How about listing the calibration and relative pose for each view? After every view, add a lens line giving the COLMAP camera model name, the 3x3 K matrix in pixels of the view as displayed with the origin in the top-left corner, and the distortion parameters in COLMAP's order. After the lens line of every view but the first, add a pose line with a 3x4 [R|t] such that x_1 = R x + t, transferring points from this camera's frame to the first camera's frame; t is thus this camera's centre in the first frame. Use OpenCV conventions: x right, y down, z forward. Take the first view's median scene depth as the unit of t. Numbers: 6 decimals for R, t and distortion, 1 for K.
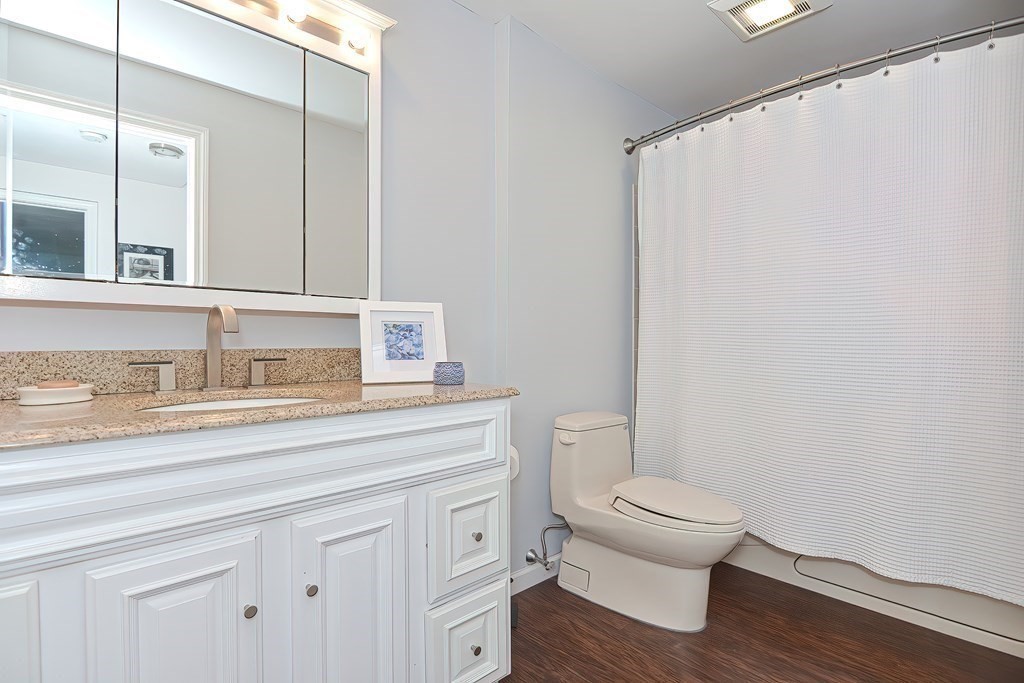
lens RADIAL K [[499.9, 0, 507.3], [0, 499.9, 340.9], [0, 0, 1]] dist [-0.005725, -0.001284]
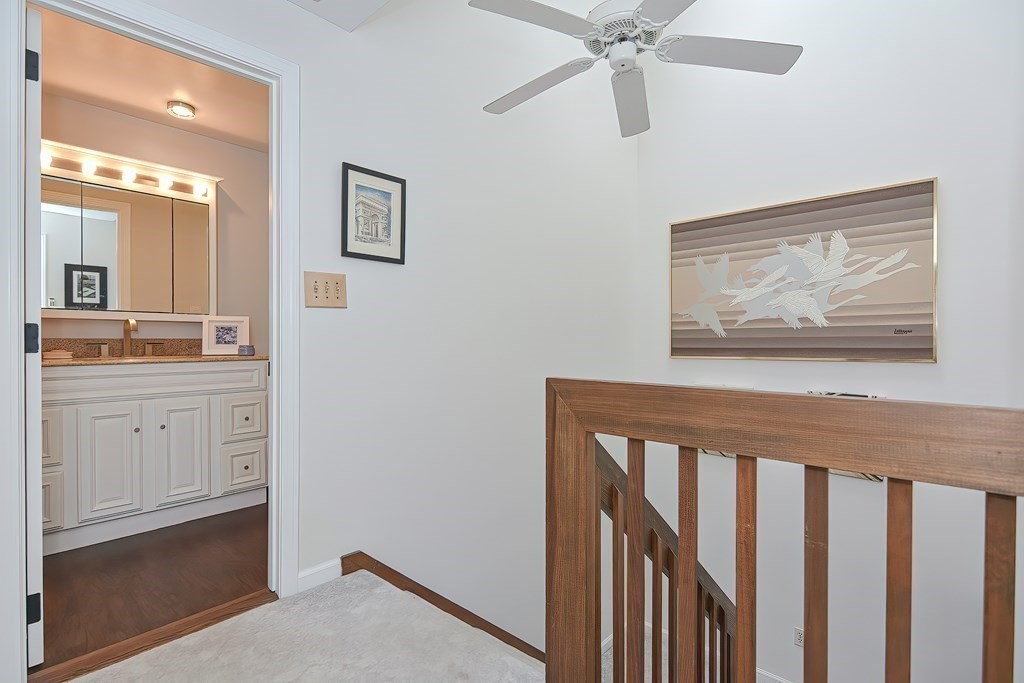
lens RADIAL K [[499.9, 0, 516.0], [0, 499.9, 341.4], [0, 0, 1]] dist [-0.005725, -0.001284]
pose [[0.995277, -0.000254, 0.097075, 0.826531], [-0.000084, 0.999994, 0.003475, 0.019725], [-0.097075, -0.003467, 0.995271, -1.235507]]
